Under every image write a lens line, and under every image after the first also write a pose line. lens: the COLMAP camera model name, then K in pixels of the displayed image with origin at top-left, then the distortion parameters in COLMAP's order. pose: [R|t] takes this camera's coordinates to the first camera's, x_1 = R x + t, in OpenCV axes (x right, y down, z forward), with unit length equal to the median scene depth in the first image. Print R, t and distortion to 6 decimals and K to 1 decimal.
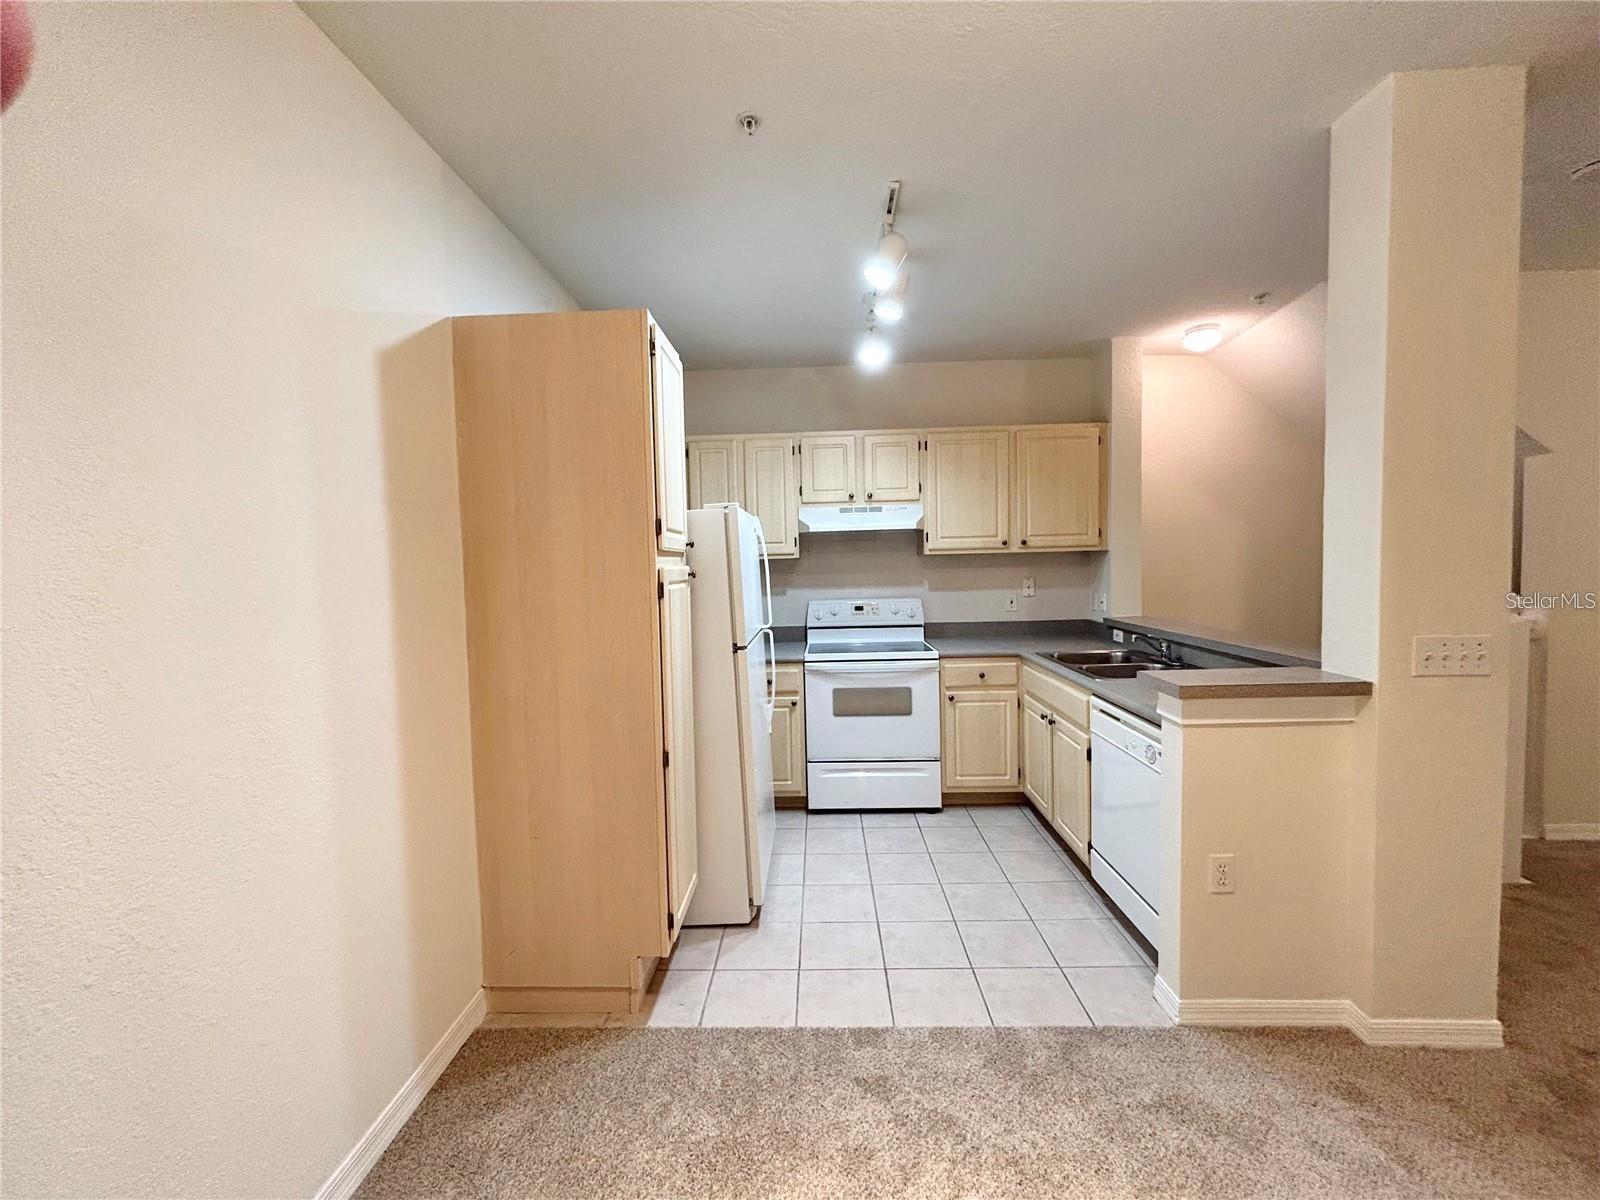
lens RADIAL K [[650.7, 0, 797.7], [0, 650.7, 593.5], [0, 0, 1]] dist [0.000408, 0.000240]
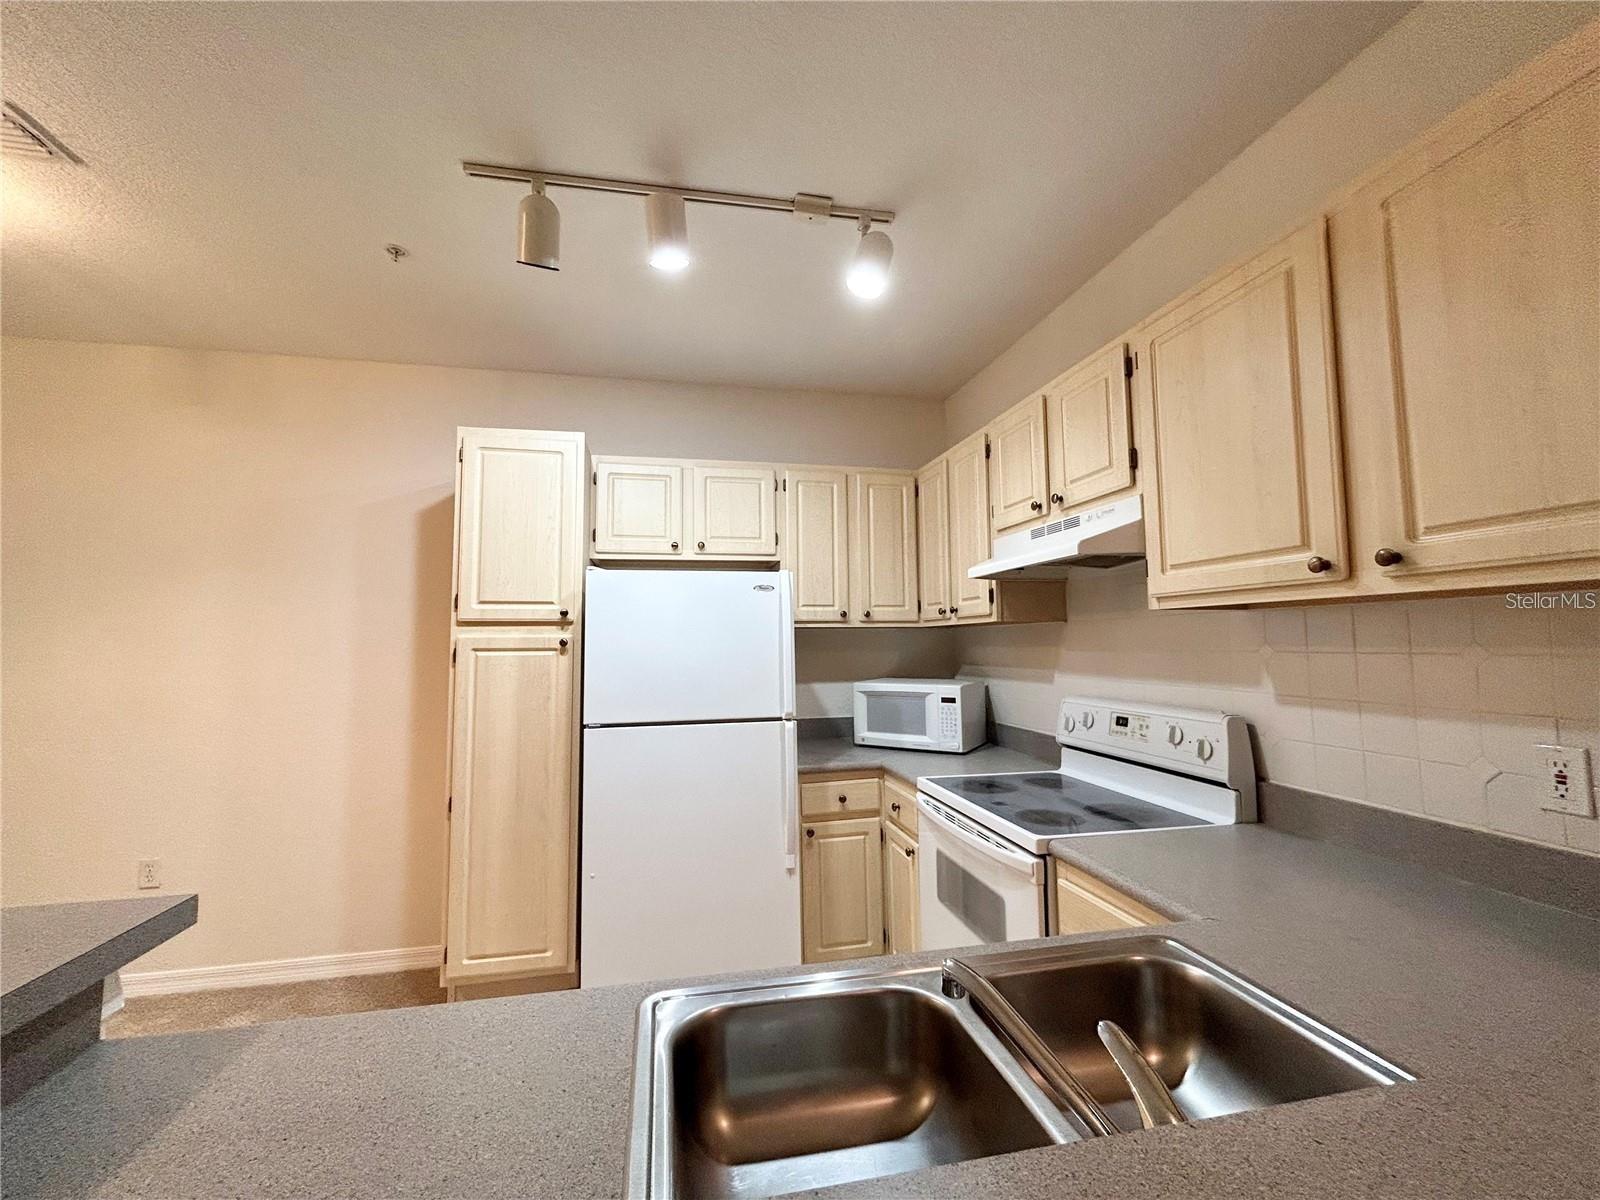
lens RADIAL K [[650.7, 0, 797.7], [0, 650.7, 593.5], [0, 0, 1]] dist [0.000408, 0.000240]
pose [[0.234092, -0.052258, -0.970809, 0.559984], [-0.040318, 0.997173, -0.063400, -0.035069], [0.971378, 0.053983, 0.231323, 0.687685]]
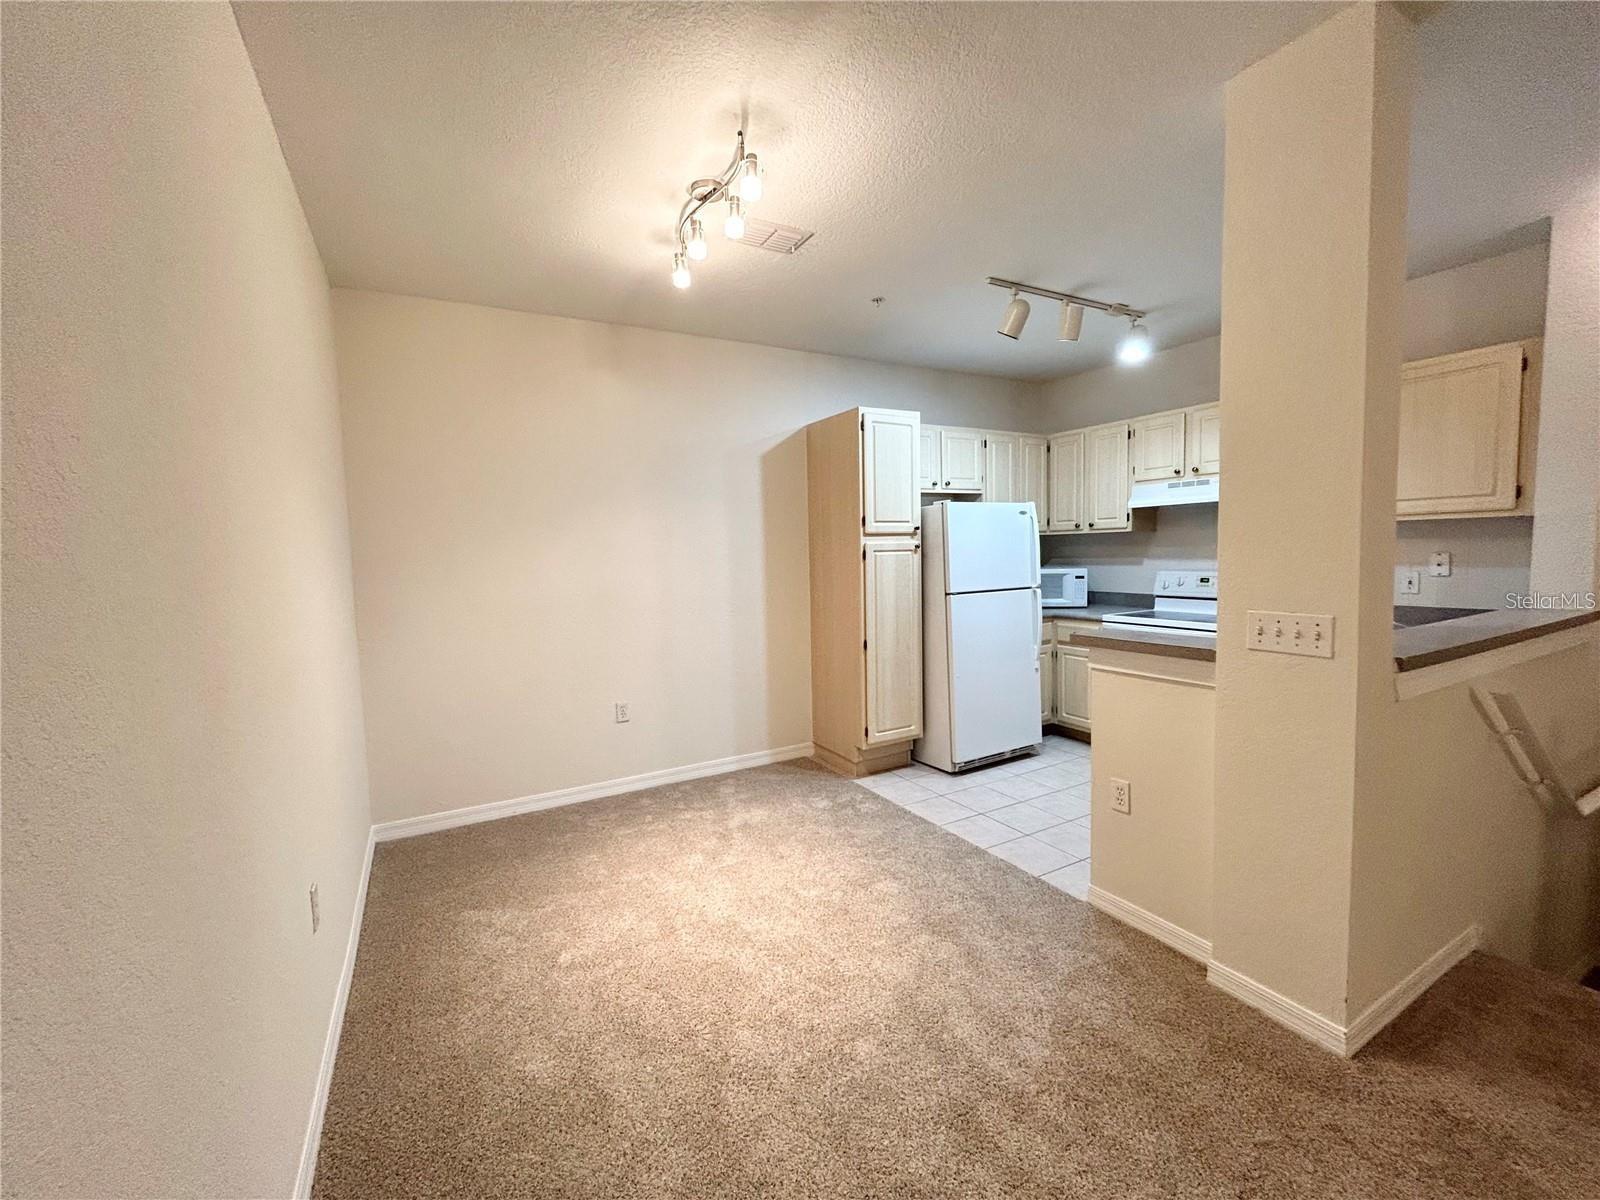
lens RADIAL K [[650.7, 0, 797.7], [0, 650.7, 593.5], [0, 0, 1]] dist [0.000408, 0.000240]
pose [[0.519493, 0.068957, -0.851688, 0.674981], [-0.026550, 0.997560, 0.064573, -0.005265], [0.854062, -0.010933, 0.520056, -0.073001]]
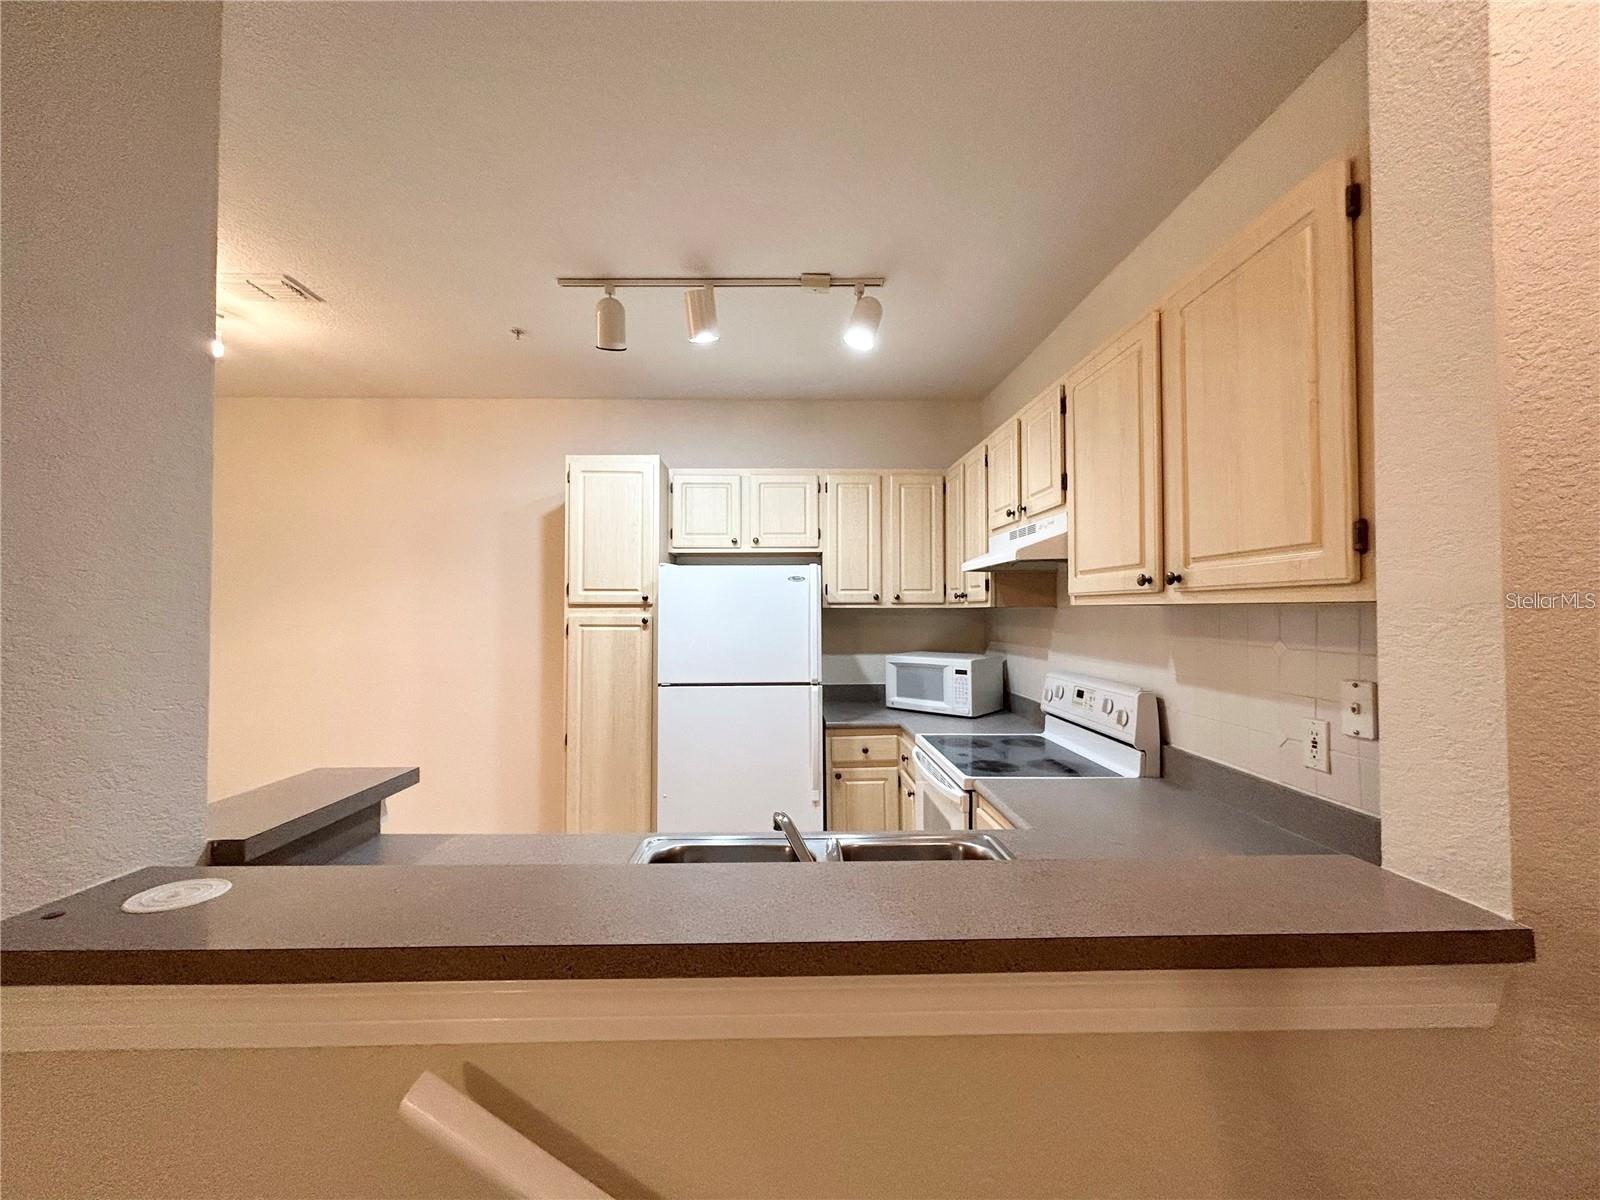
lens RADIAL K [[650.7, 0, 797.7], [0, 650.7, 593.5], [0, 0, 1]] dist [0.000408, 0.000240]
pose [[0.058908, -0.000743, -0.998263, 0.718348], [-0.045755, 0.998947, -0.003443, -0.058276], [0.997214, 0.045878, 0.058812, 0.756598]]
